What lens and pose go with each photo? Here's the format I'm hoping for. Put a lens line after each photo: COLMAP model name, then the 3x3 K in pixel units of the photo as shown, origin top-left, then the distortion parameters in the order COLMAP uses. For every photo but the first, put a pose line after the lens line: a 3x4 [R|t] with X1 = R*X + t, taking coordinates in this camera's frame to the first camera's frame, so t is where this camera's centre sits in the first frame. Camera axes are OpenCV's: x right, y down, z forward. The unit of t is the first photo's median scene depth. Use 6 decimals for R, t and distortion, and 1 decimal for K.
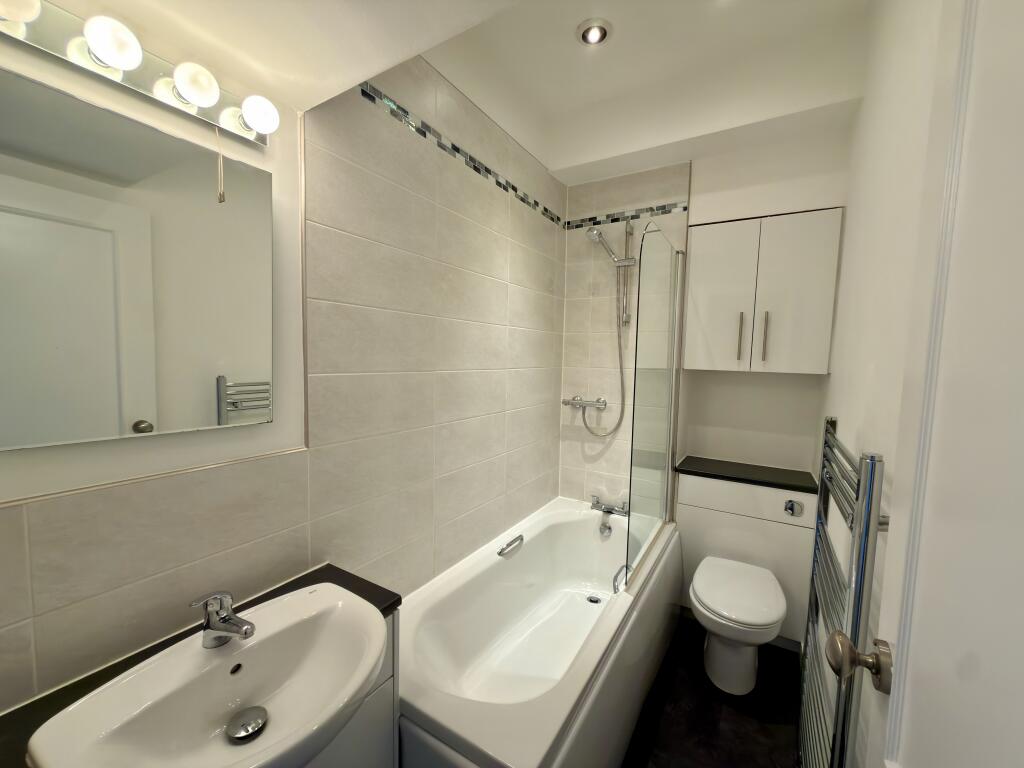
lens RADIAL K [[408.7, 0, 513.8], [0, 408.7, 386.7], [0, 0, 1]] dist [0.000279, 0.000199]
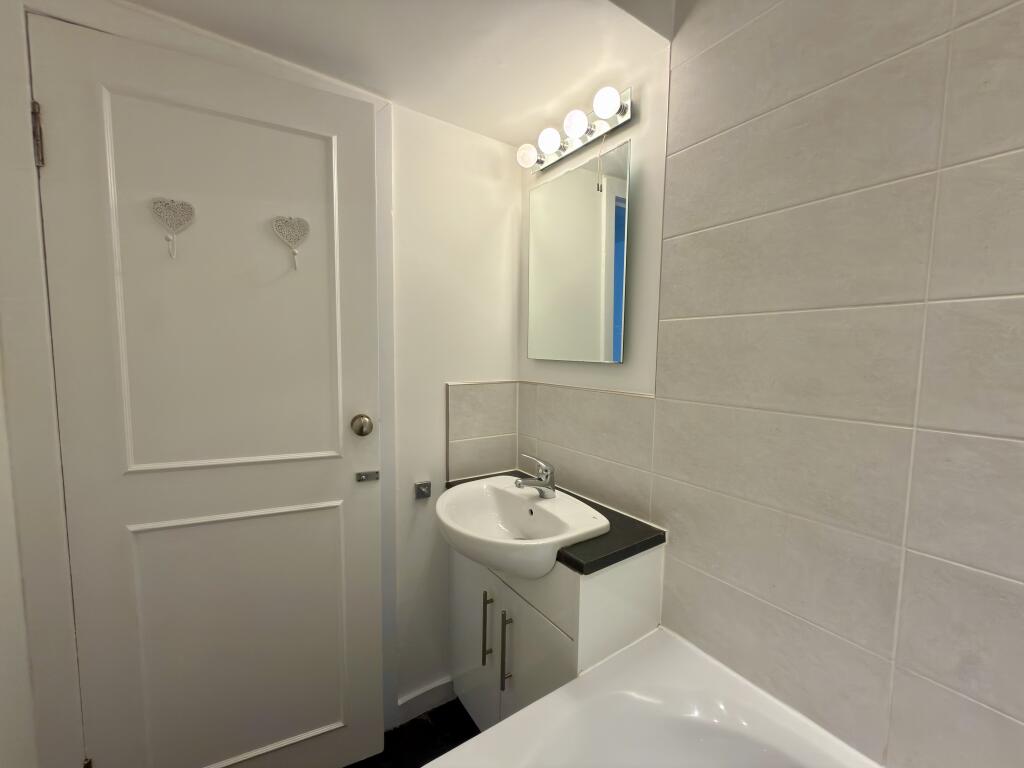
lens RADIAL K [[408.7, 0, 513.8], [0, 408.7, 386.7], [0, 0, 1]] dist [0.000279, 0.000199]
pose [[-0.394652, 0.060949, -0.916807, 0.510510], [-0.080130, 0.991713, 0.100422, 0.055854], [0.915330, 0.113095, -0.386498, 1.053053]]
